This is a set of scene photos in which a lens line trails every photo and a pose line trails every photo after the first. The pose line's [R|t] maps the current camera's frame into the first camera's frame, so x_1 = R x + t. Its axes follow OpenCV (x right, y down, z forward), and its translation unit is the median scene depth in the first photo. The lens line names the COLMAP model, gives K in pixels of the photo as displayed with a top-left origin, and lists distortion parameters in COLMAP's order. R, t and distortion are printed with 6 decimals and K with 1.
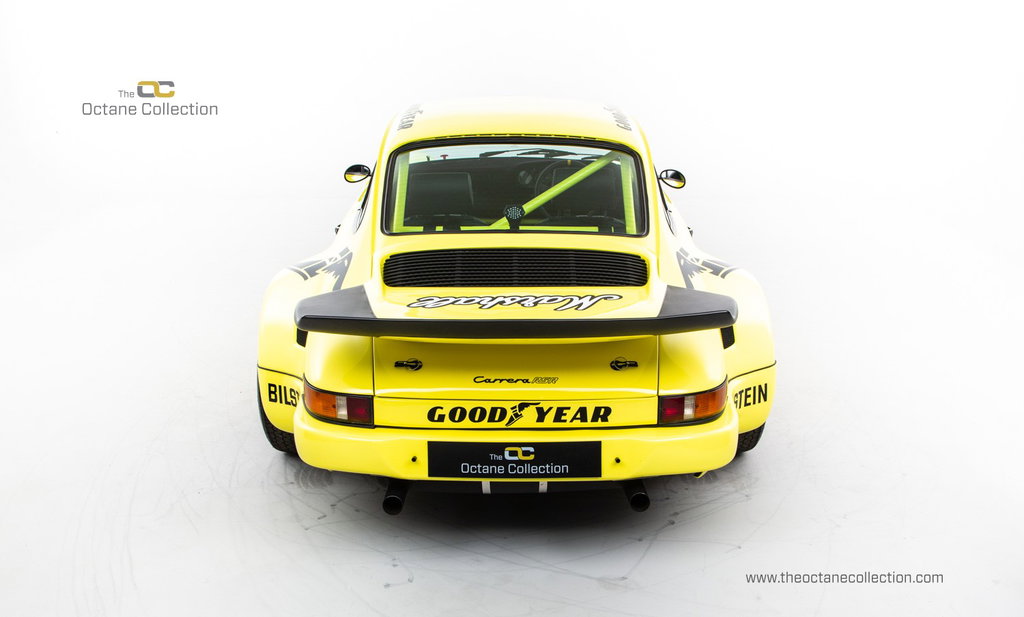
lens RADIAL K [[1009.9, 0, 510.5], [0, 1009.9, 292.0], [0, 0, 1]] dist [-0.002940, 0.000000]
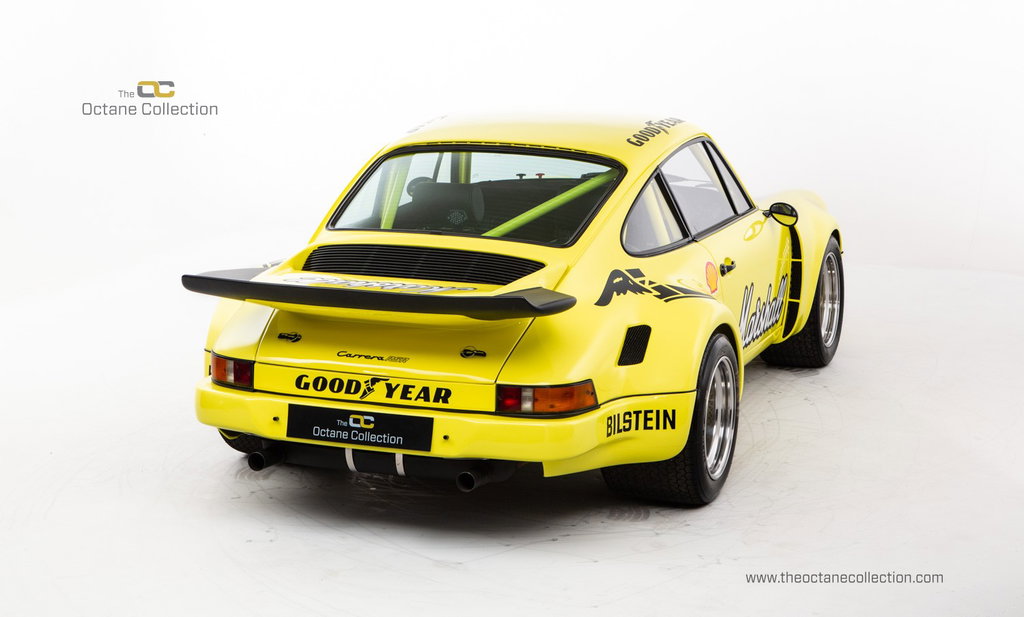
lens RADIAL K [[2019.0, 0, 515.0], [0, 2019.0, 313.8], [0, 0, 1]] dist [0.325697, 0.000000]
pose [[0.932681, 0.075761, -0.352656, 0.906735], [-0.109543, 0.991009, -0.076816, 0.190962], [0.343666, 0.110276, 0.932595, -0.971331]]
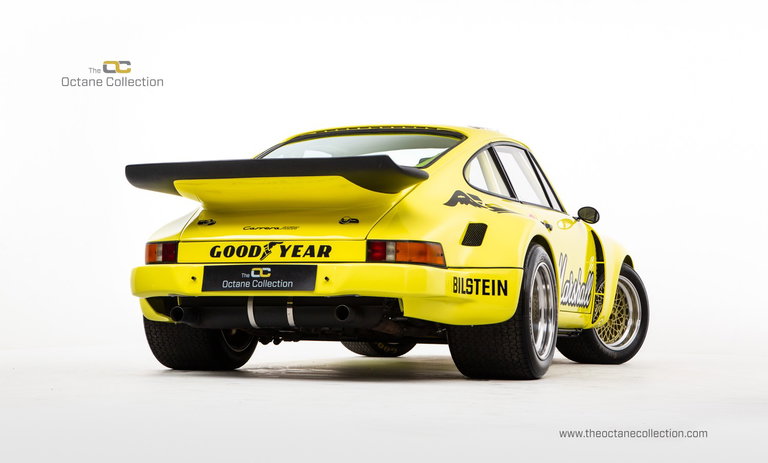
lens RADIAL K [[1504.9, 0, 372.1], [0, 1504.9, 210.4], [0, 0, 1]] dist [0.342122, 0.000000]
pose [[0.928943, -0.015702, -0.369890, 0.901918], [-0.119219, 0.933194, -0.339022, 0.750761], [0.350503, 0.359030, 0.865011, -0.754322]]
